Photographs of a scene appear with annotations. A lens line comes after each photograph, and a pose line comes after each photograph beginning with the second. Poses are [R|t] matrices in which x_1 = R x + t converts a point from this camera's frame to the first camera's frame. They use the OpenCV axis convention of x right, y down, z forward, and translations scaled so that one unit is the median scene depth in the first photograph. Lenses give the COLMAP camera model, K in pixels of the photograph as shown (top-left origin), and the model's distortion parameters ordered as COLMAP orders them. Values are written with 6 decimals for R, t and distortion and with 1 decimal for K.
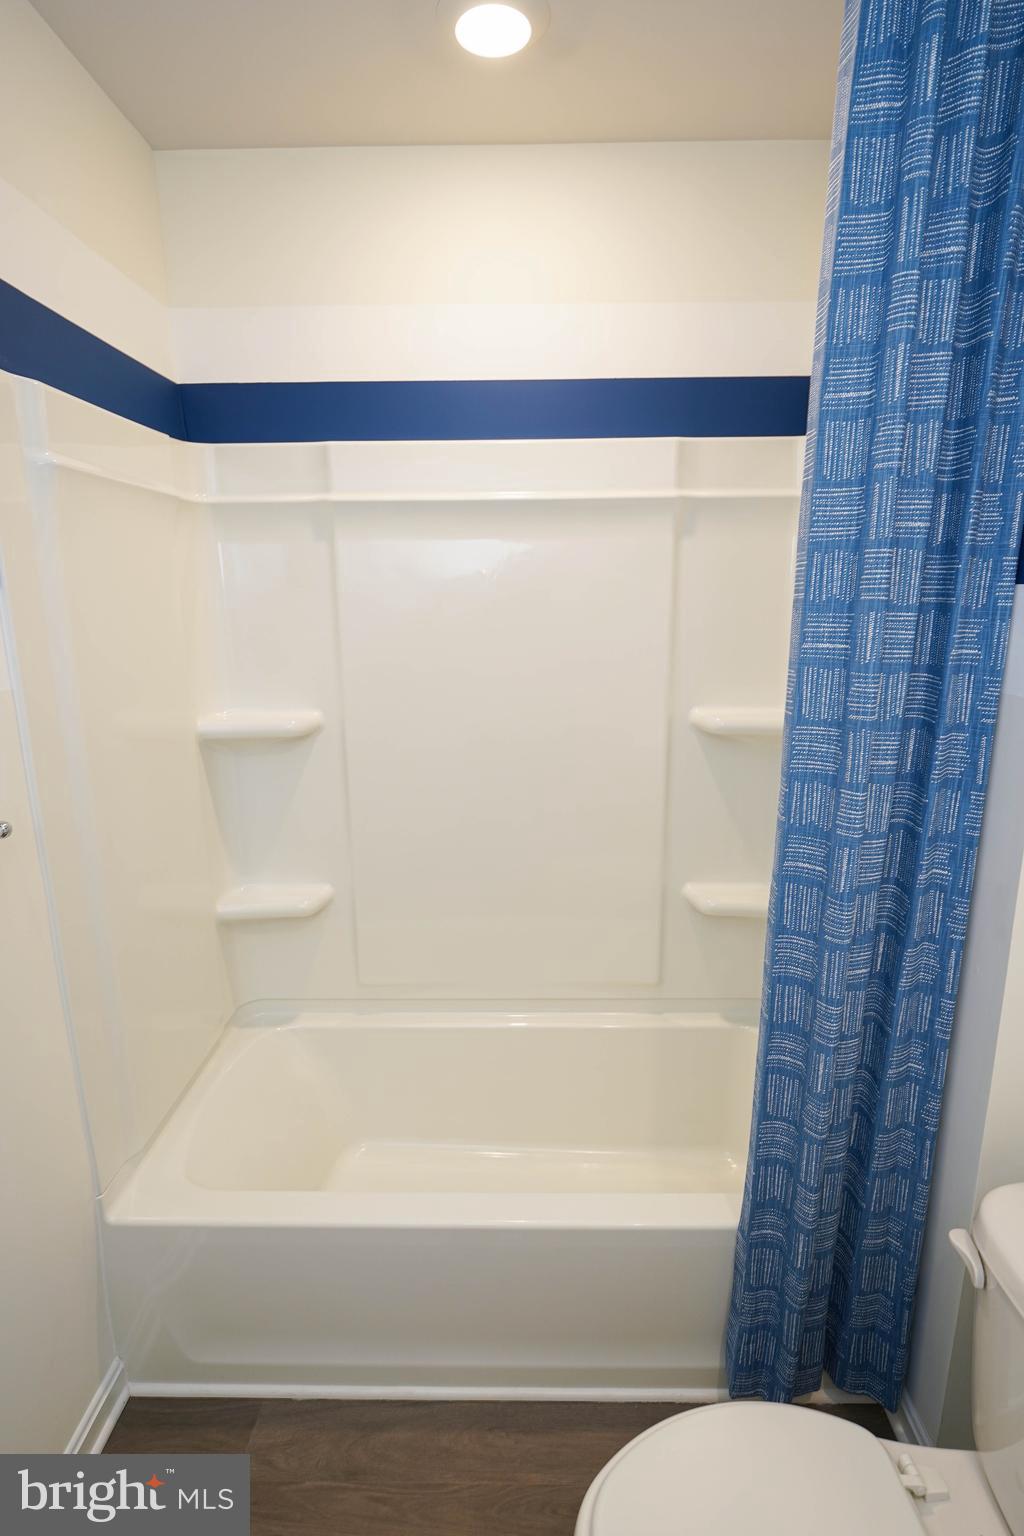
lens RADIAL K [[815.0, 0, 512.6], [0, 815.0, 788.3], [0, 0, 1]] dist [-0.003644, -0.000907]
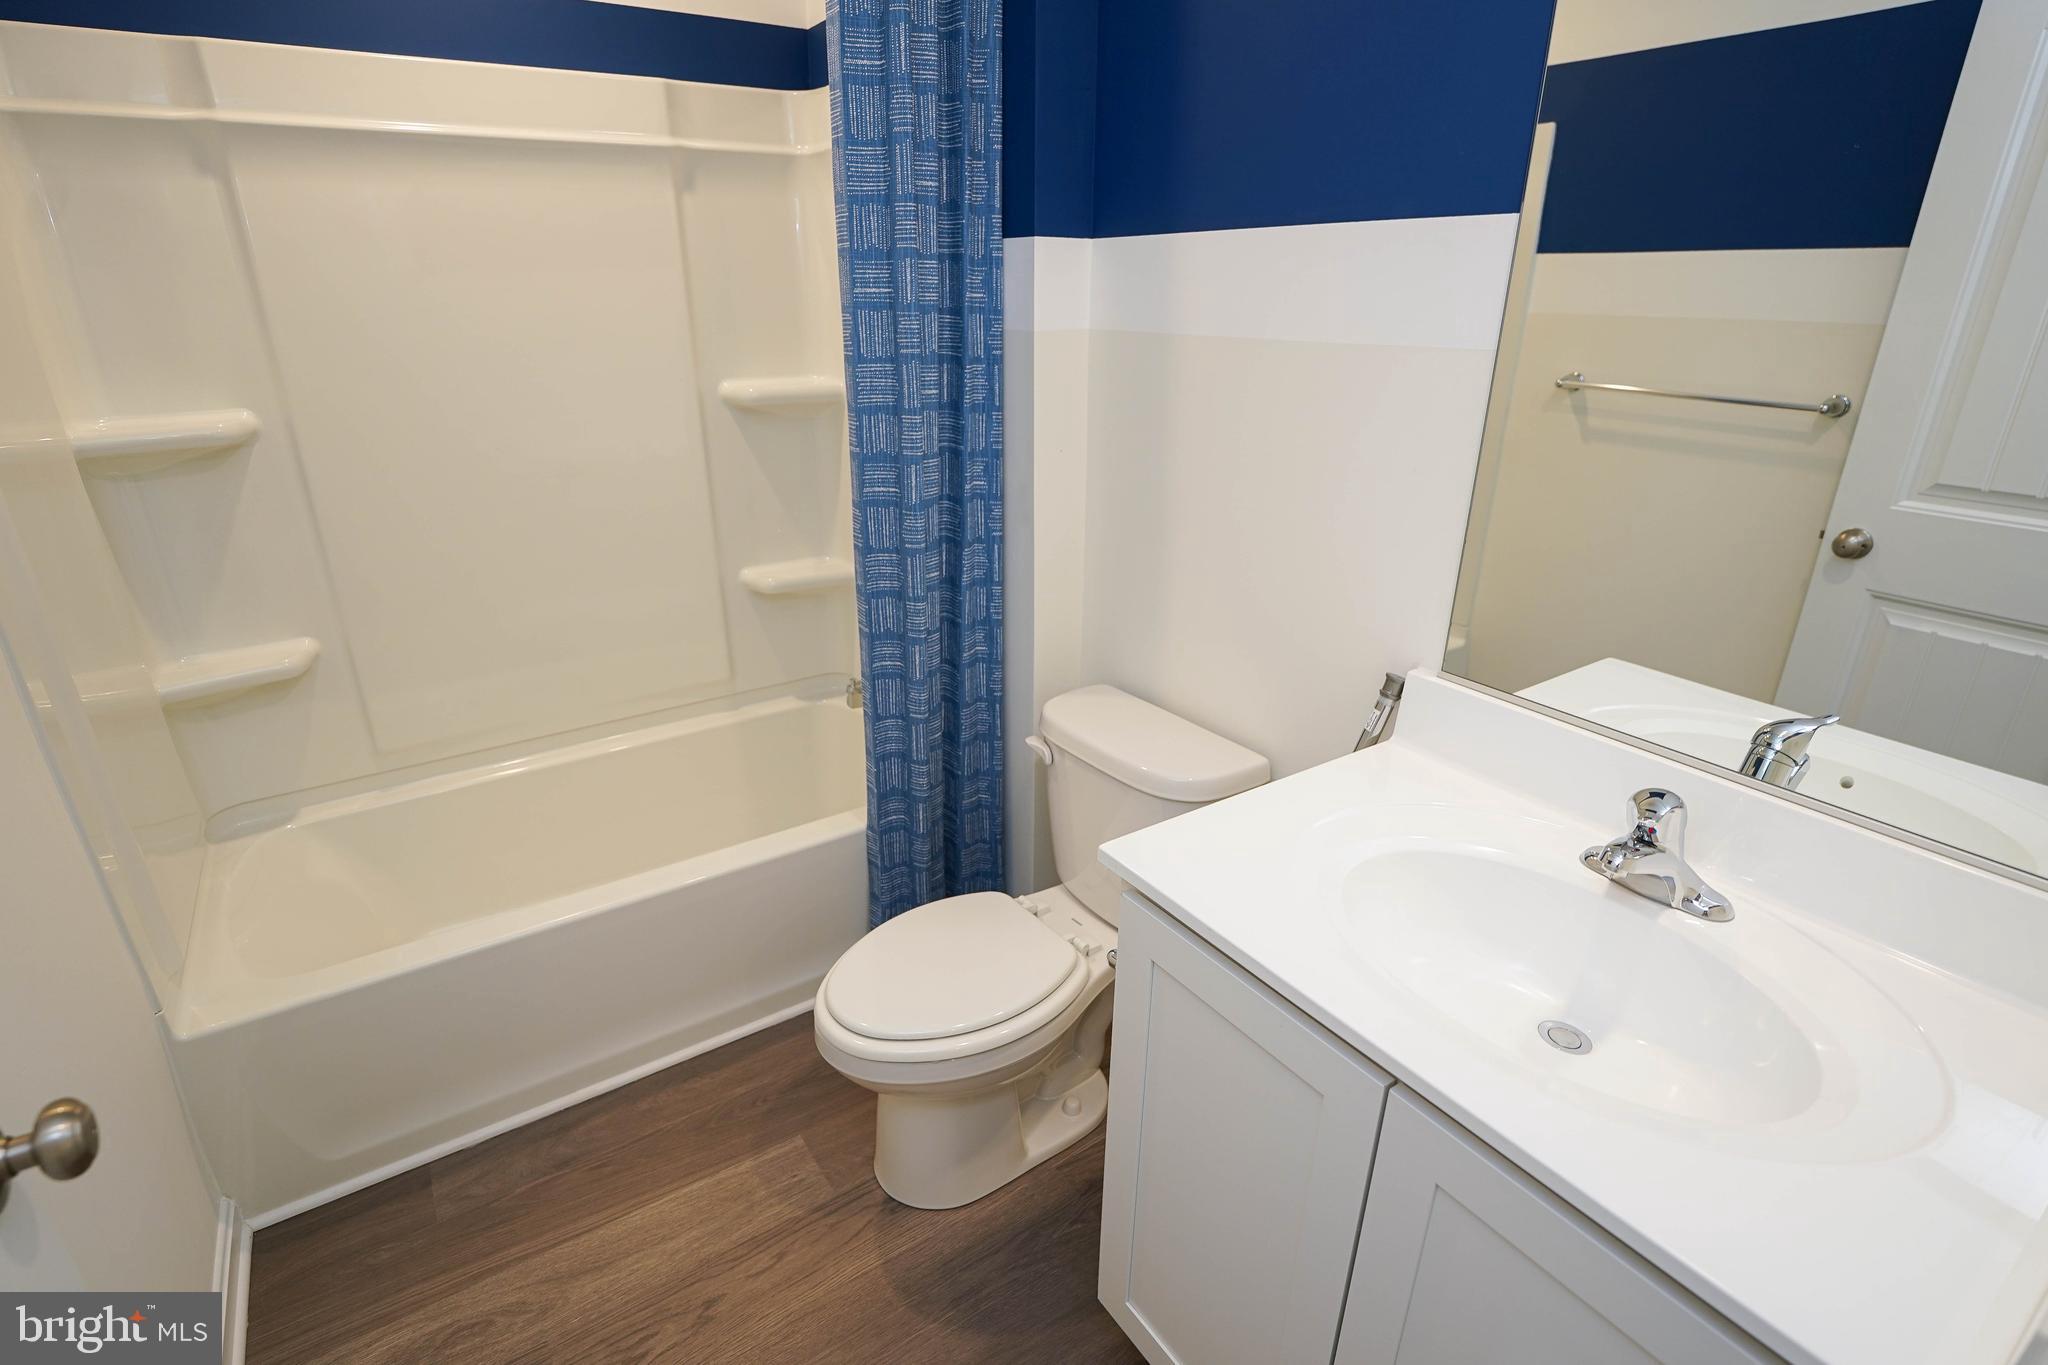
lens RADIAL K [[954.8, 0, 1024.0], [0, 954.8, 682.5], [0, 0, 1]] dist [-0.016140, 0.000056]
pose [[0.823831, -0.214009, 0.524883, -0.254016], [0.129187, 0.972508, 0.193752, 0.125687], [-0.551918, -0.091811, 0.828829, -0.284093]]
